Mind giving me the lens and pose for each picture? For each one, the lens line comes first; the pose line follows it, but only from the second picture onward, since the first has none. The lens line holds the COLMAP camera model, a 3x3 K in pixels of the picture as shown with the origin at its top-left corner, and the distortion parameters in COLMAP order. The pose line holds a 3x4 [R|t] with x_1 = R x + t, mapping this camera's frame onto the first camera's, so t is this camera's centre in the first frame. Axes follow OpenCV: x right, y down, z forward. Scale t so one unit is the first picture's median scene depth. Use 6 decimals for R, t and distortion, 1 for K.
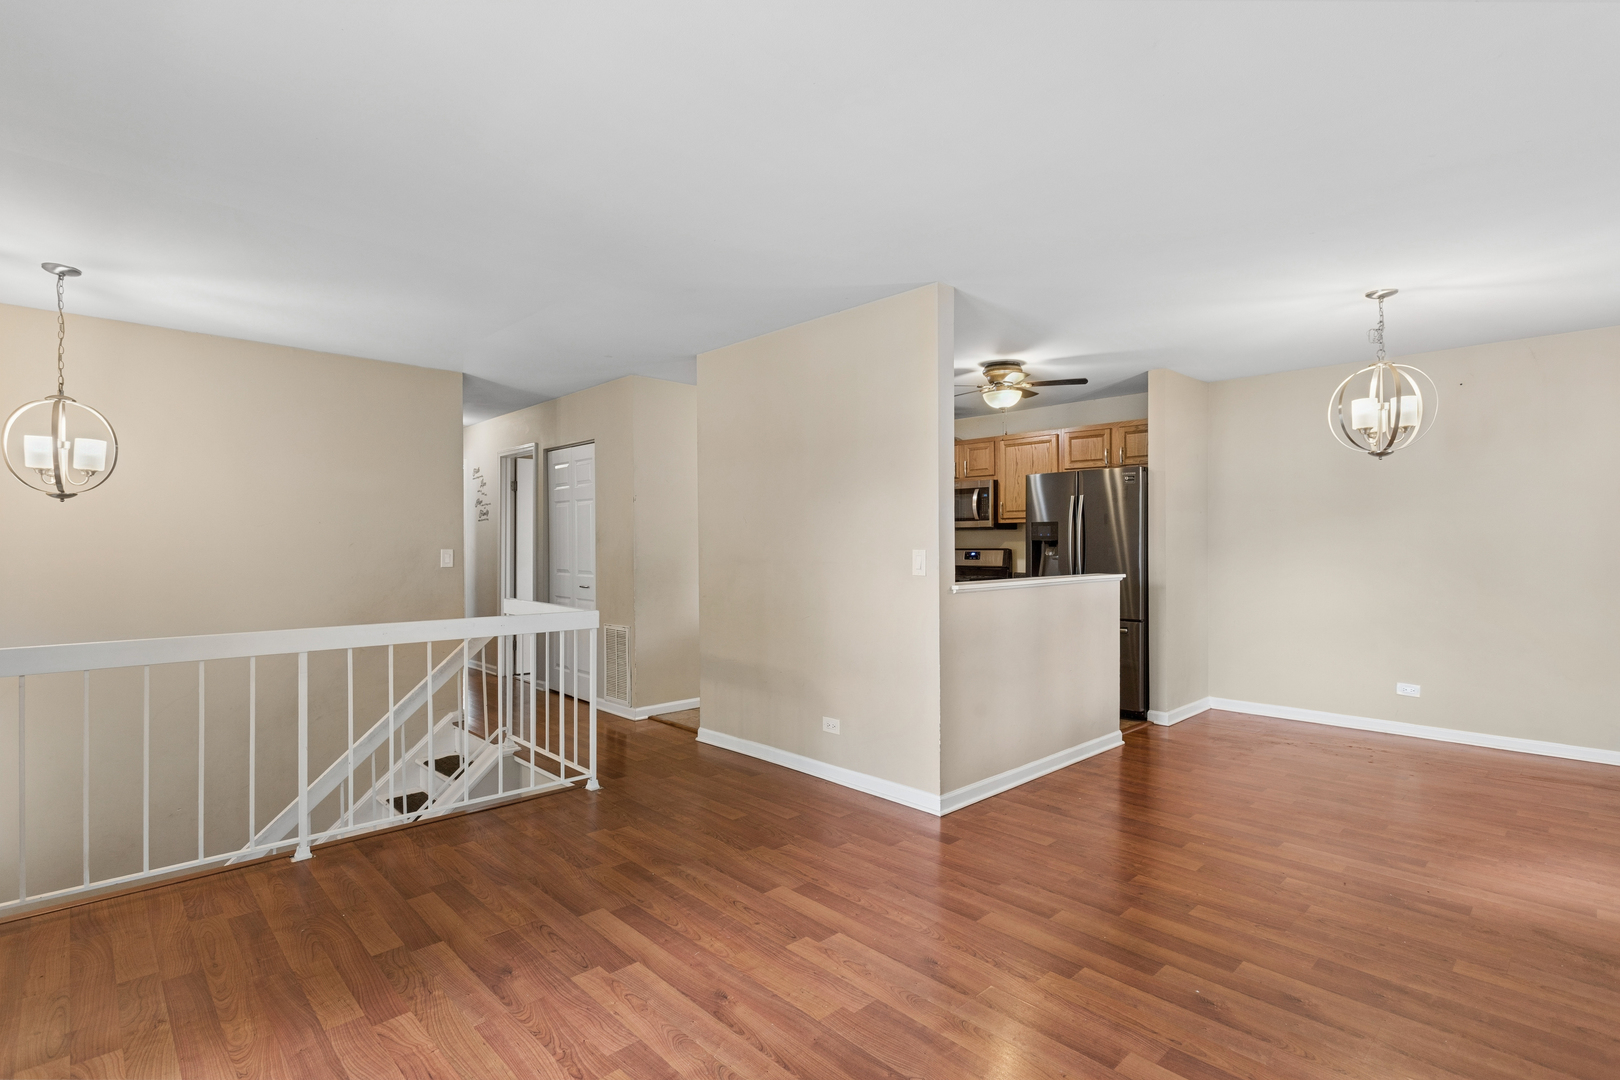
lens RADIAL K [[775.2, 0, 811.1], [0, 775.2, 533.7], [0, 0, 1]] dist [0.002326, 0.000828]
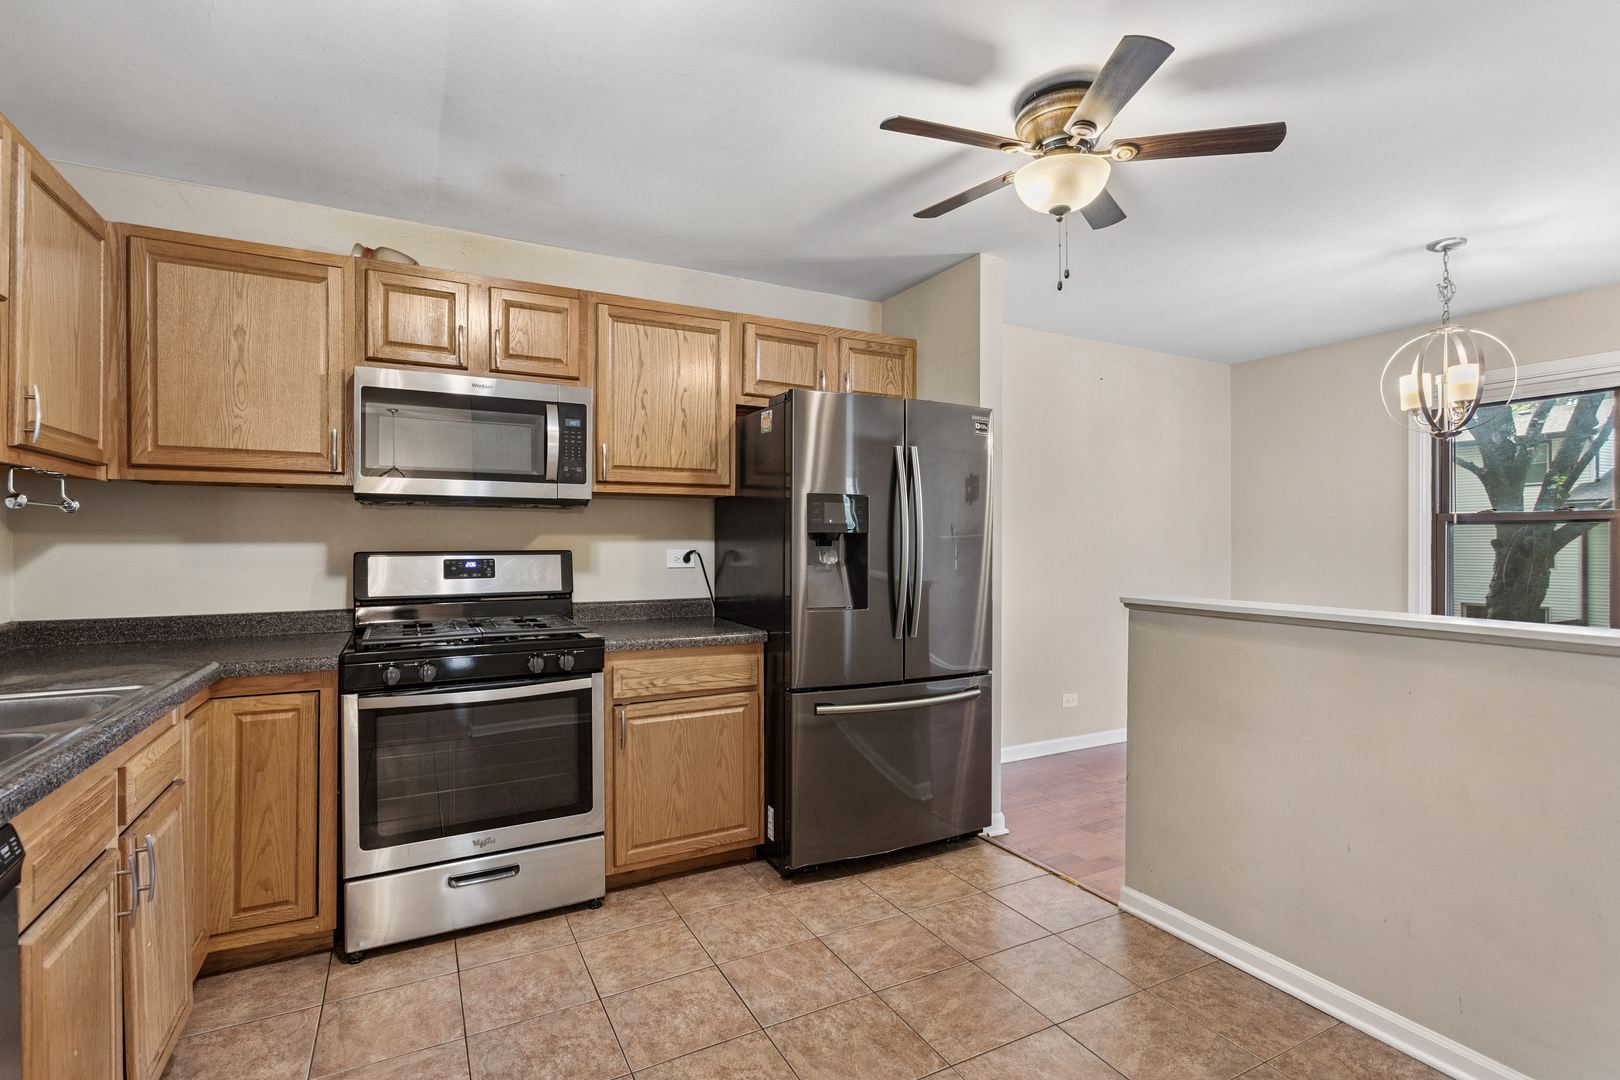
lens RADIAL K [[761.6, 0, 808.7], [0, 761.6, 534.4], [0, 0, 1]] dist [0.000937, 0.000726]
pose [[0.276506, 0.007645, 0.960982, -0.152568], [-0.014919, 0.999882, -0.003661, 0.011487], [-0.960896, -0.013325, 0.276588, 0.872024]]
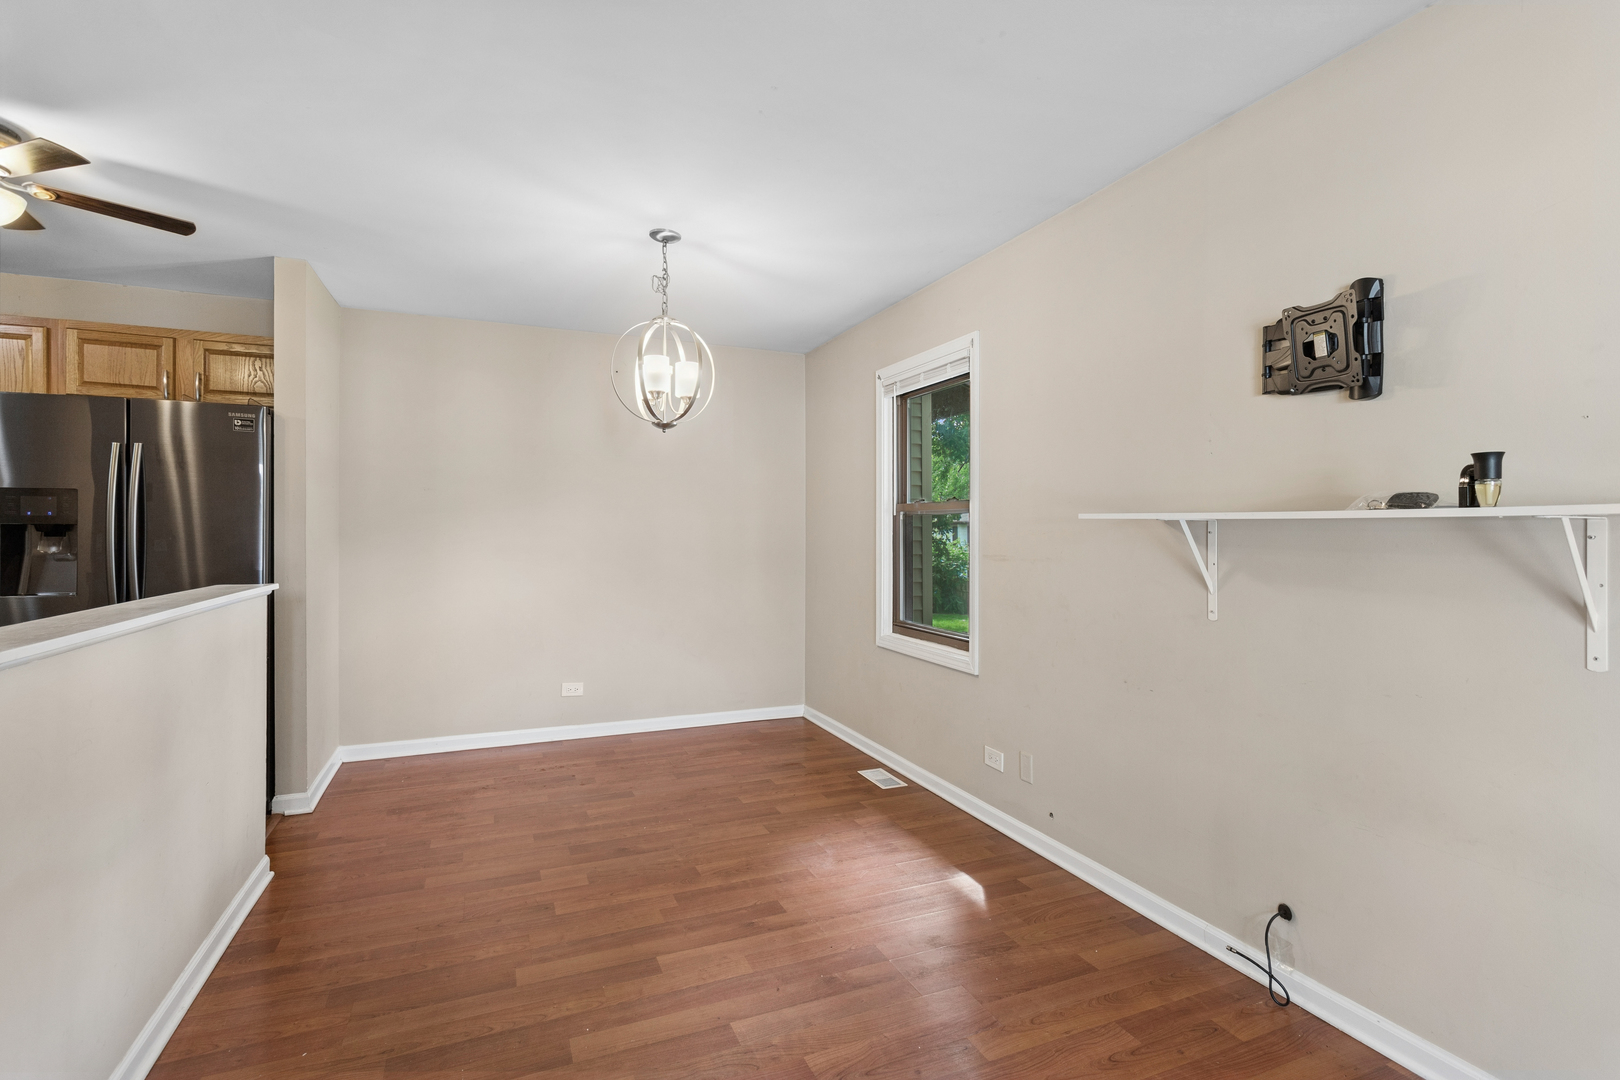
lens RADIAL K [[775.2, 0, 811.1], [0, 775.2, 533.7], [0, 0, 1]] dist [0.002326, 0.000828]
pose [[0.355591, 0.000641, 0.934641, 0.001854], [-0.014031, 0.999891, 0.004653, 0.005105], [-0.934536, -0.014769, 0.355561, 0.333788]]
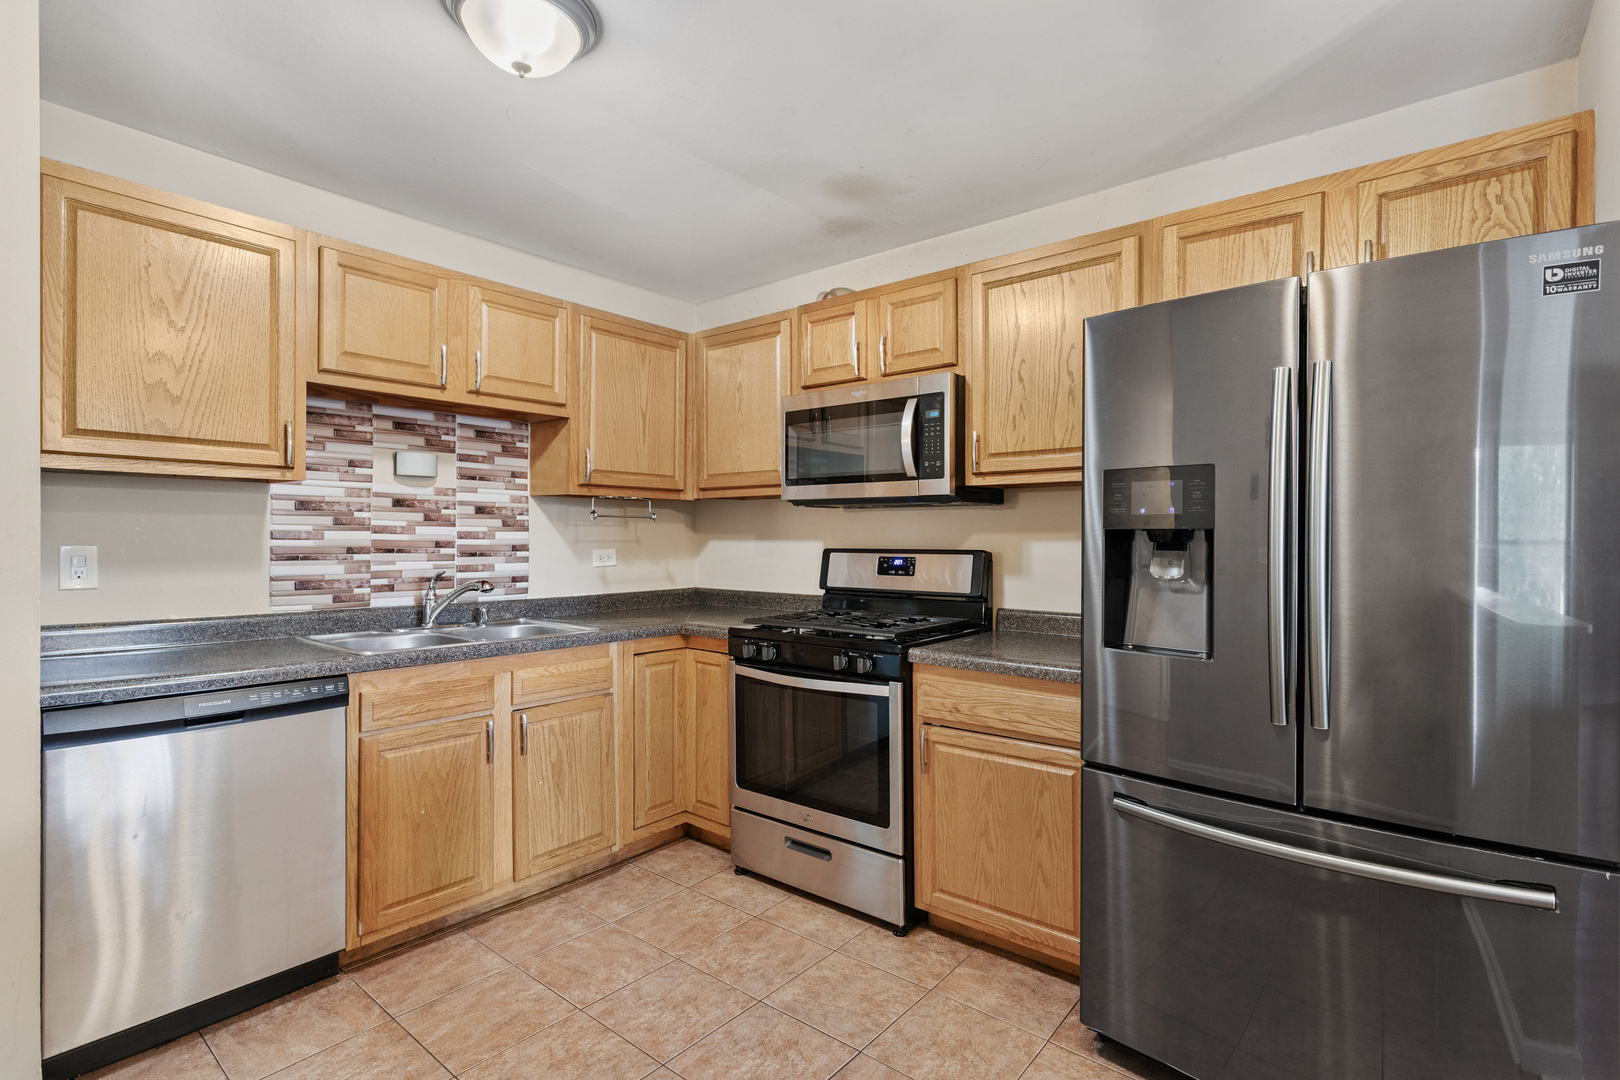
lens RADIAL K [[761.6, 0, 808.7], [0, 761.6, 534.4], [0, 0, 1]] dist [0.000937, 0.000726]
pose [[0.991831, 0.004287, 0.127488, 0.129761], [-0.005828, 0.999914, 0.011714, 0.007899], [-0.127427, -0.012361, 0.991771, 0.716158]]
